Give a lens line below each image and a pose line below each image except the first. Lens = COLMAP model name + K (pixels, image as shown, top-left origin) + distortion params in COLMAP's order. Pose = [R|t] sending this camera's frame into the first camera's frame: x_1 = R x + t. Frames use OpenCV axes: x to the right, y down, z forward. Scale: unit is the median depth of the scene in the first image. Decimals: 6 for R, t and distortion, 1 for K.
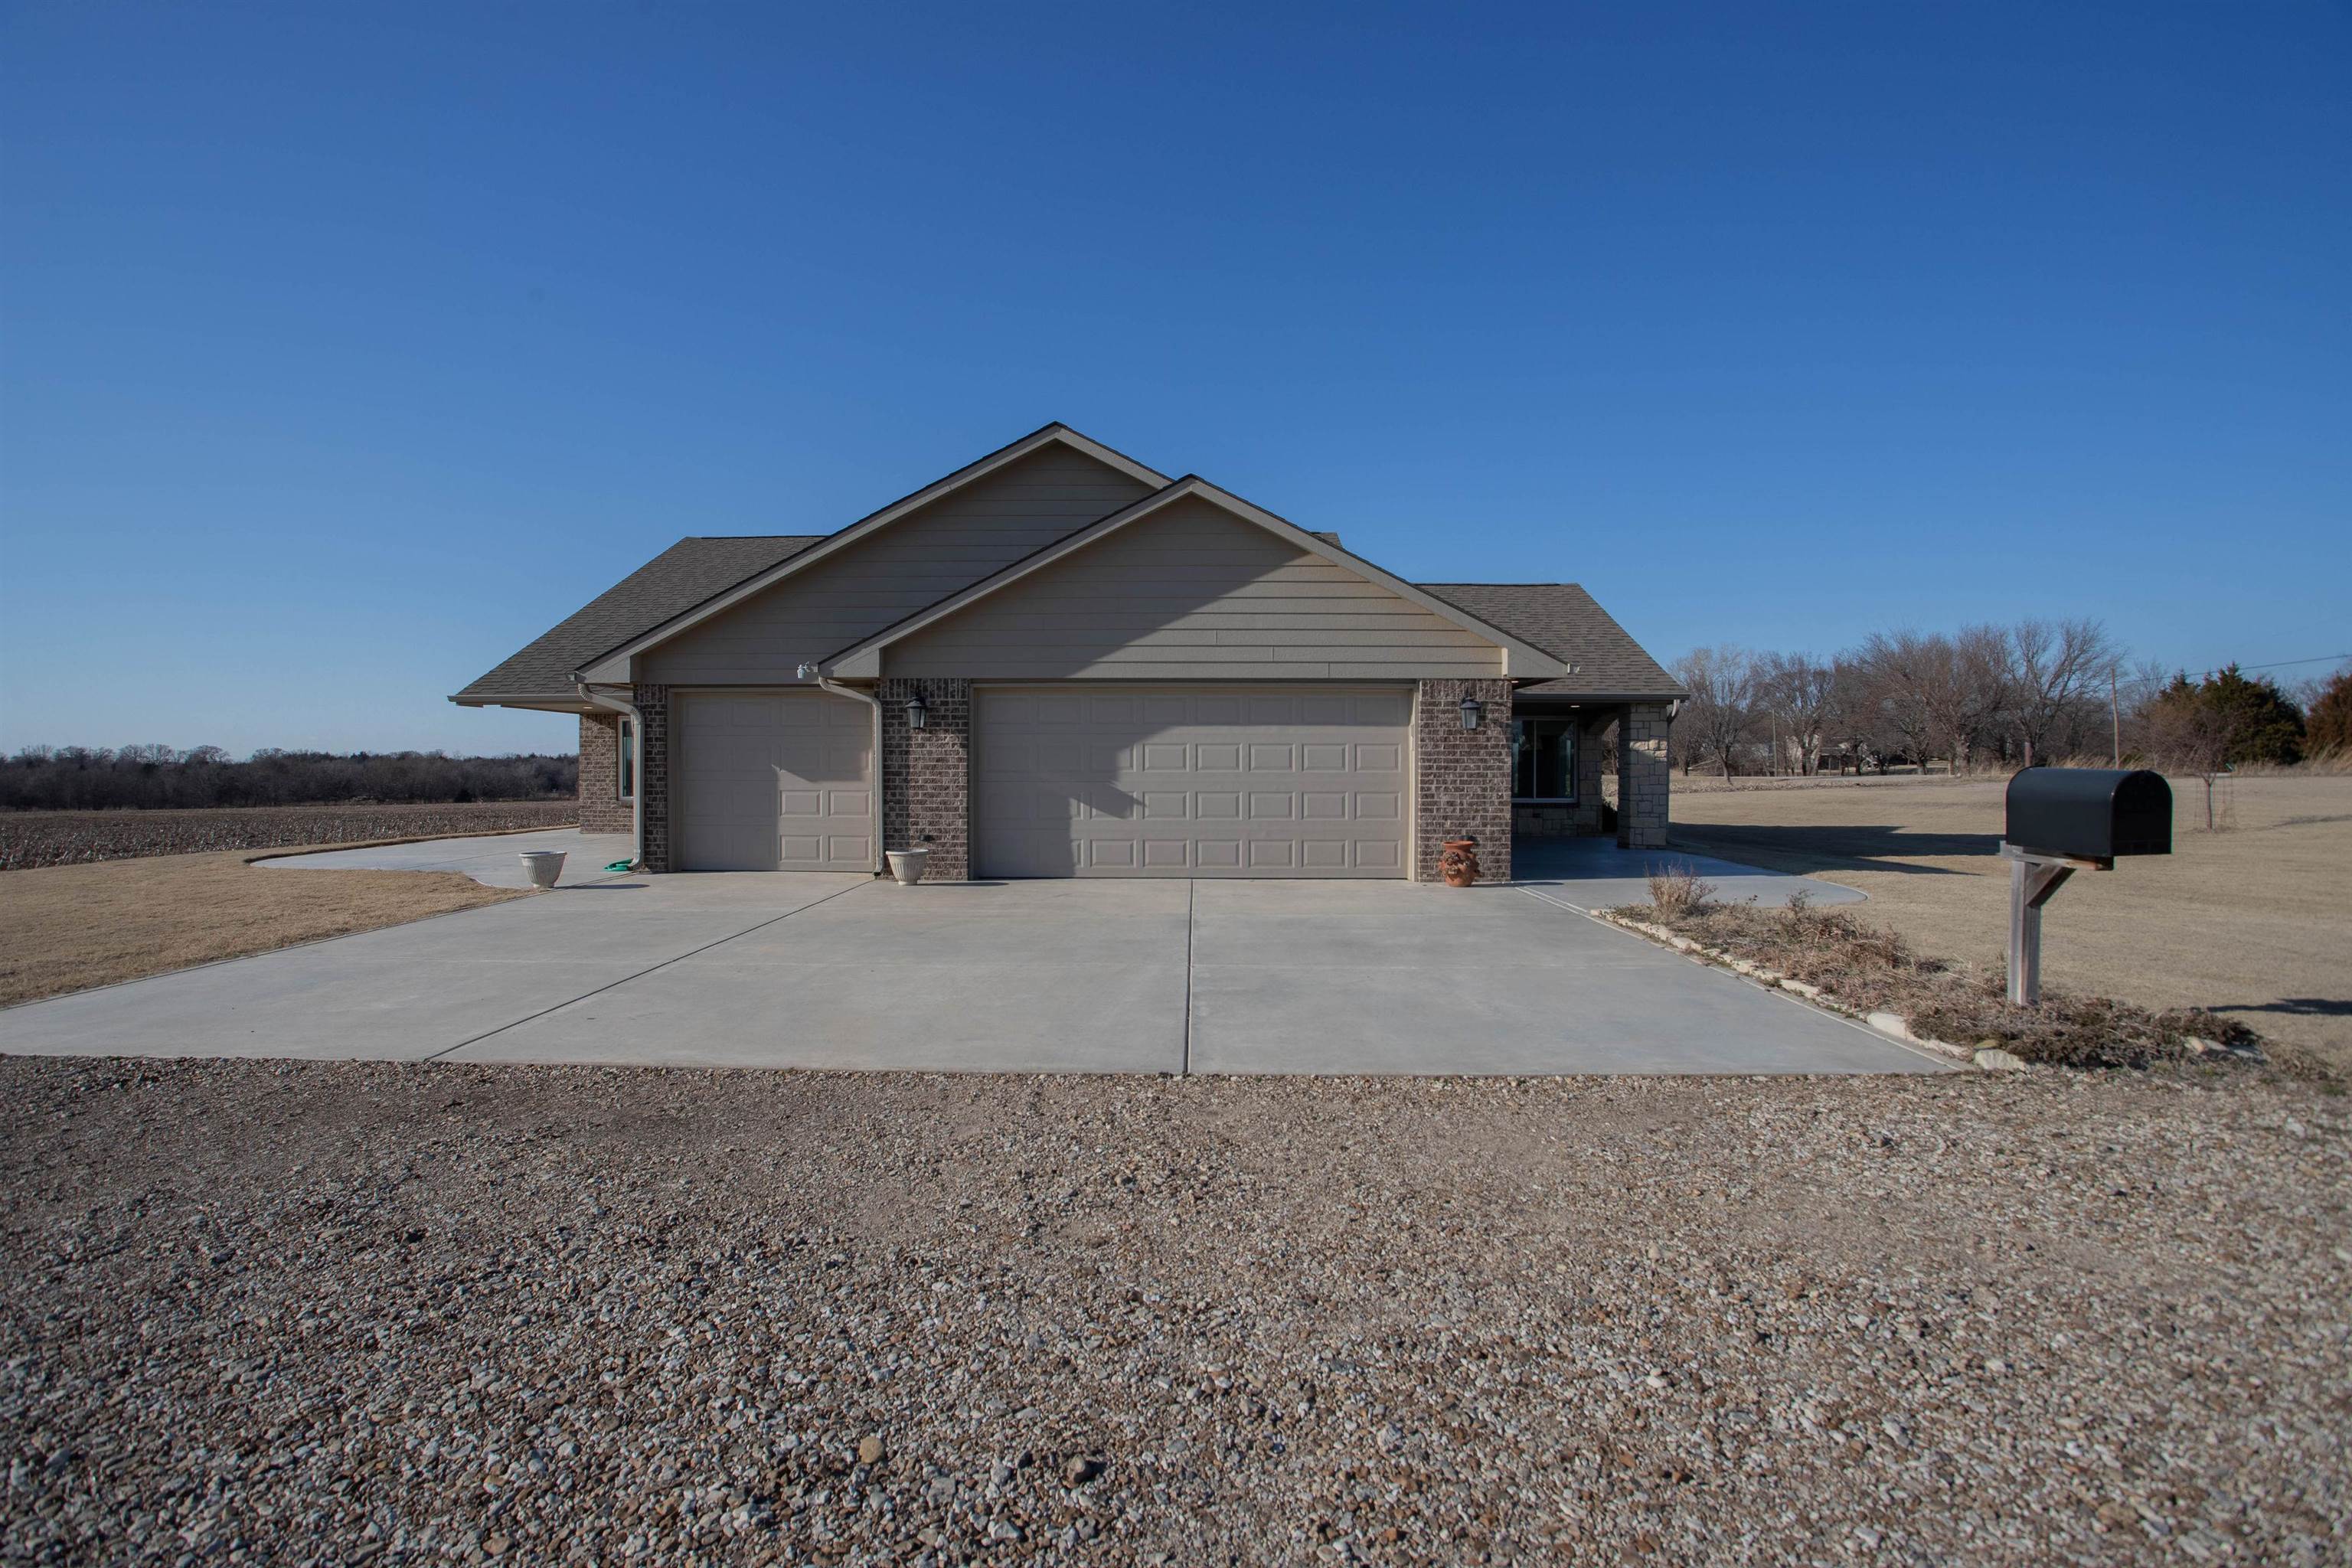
lens RADIAL K [[1143.6, 0, 1164.6], [0, 1143.6, 786.3], [0, 0, 1]] dist [-0.064566, 0.022786]
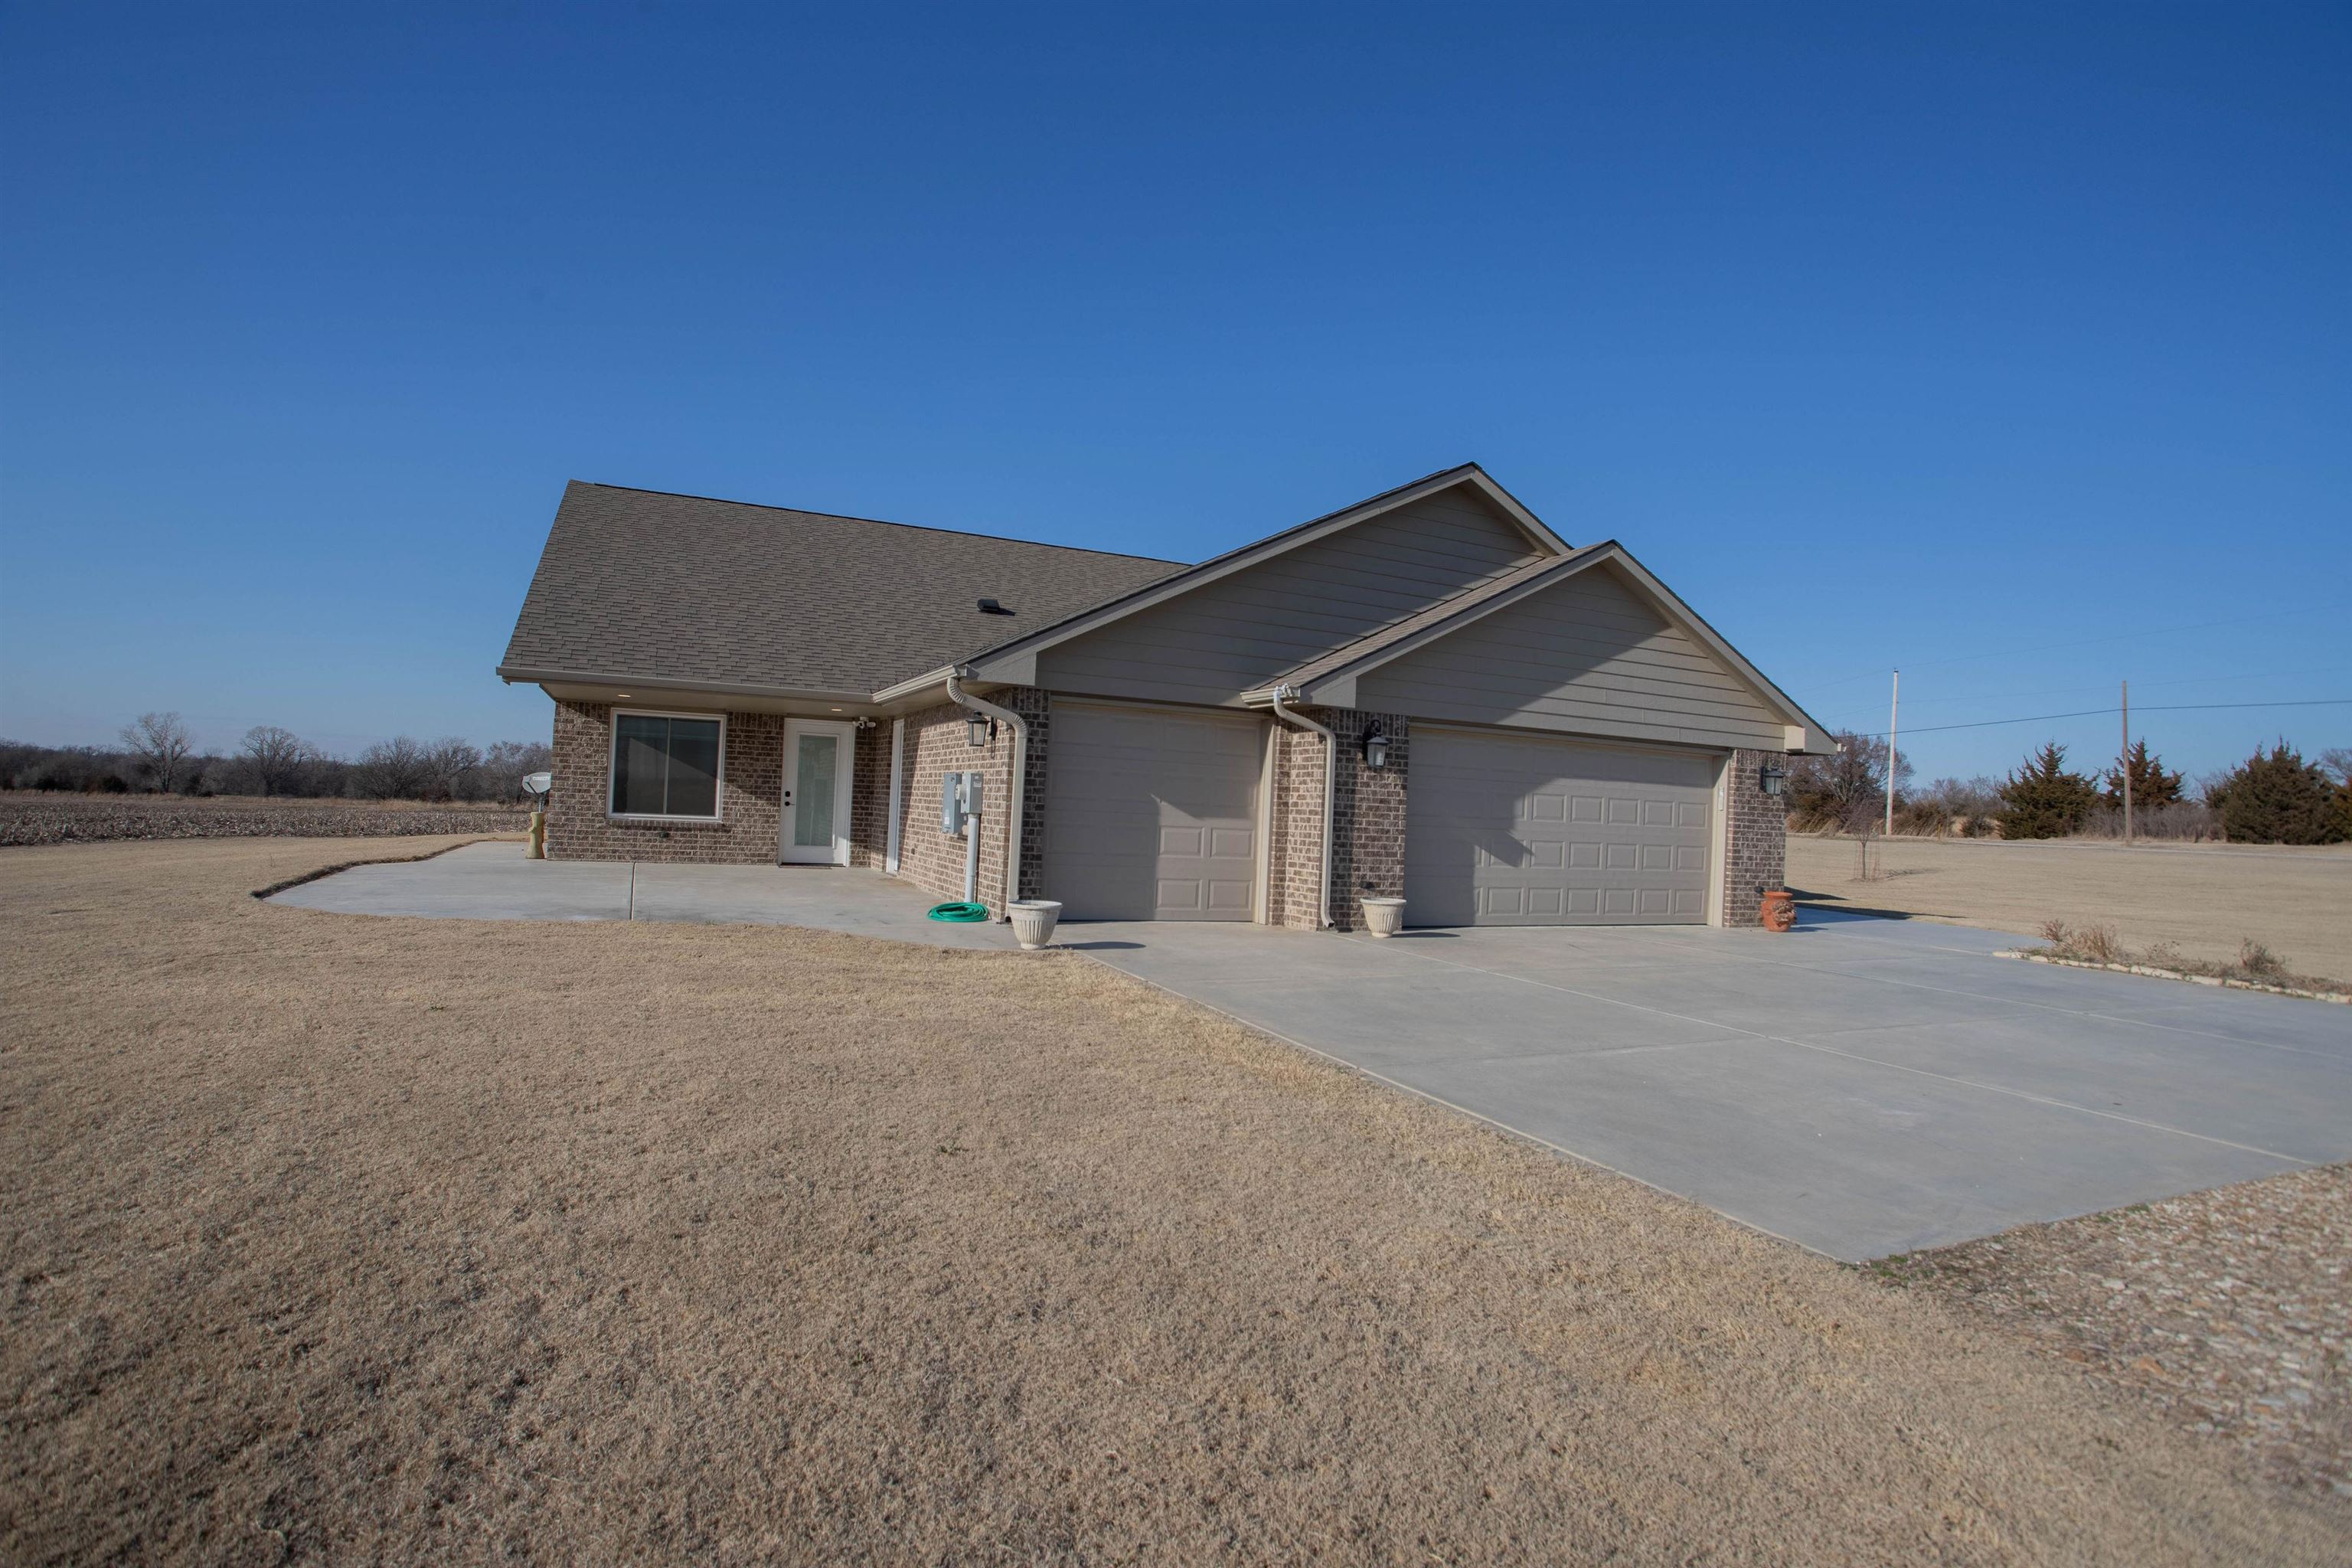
lens RADIAL K [[1143.6, 0, 1164.6], [0, 1143.6, 786.3], [0, 0, 1]] dist [-0.064566, 0.022786]
pose [[0.898626, 0.048309, 0.436047, -0.751541], [-0.038576, 0.998770, -0.031153, 0.000656], [-0.437016, 0.011174, 0.899385, 0.235961]]
